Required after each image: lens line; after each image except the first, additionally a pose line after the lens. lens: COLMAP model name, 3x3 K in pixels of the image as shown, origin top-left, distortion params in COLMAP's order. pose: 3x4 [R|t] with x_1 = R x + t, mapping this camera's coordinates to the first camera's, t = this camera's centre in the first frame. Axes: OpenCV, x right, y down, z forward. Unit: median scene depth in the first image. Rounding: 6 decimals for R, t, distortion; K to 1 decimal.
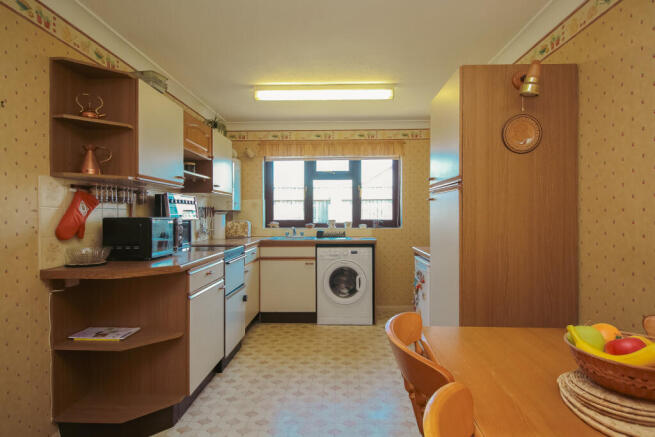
lens RADIAL K [[377.2, 0, 327.5], [0, 377.2, 218.5], [0, 0, 1]] dist [-0.001598, -0.000296]
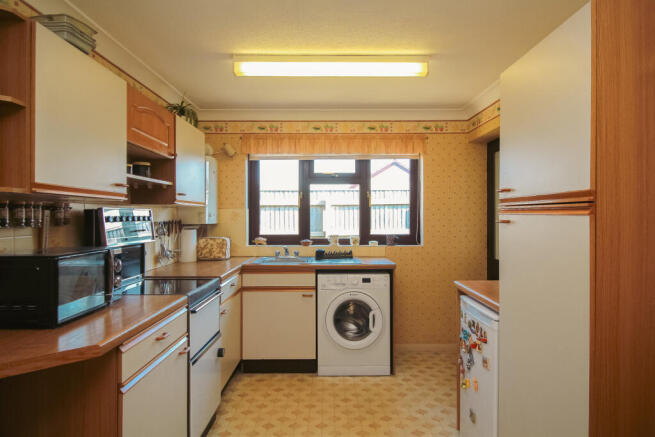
lens RADIAL K [[396.6, 0, 327.5], [0, 396.6, 218.5], [0, 0, 1]] dist [0.001428, 0.000907]
pose [[0.999465, 0.001178, 0.032672, -0.034174], [-0.001123, 0.999998, -0.001688, -0.034052], [-0.032674, 0.001650, 0.999465, 0.200620]]
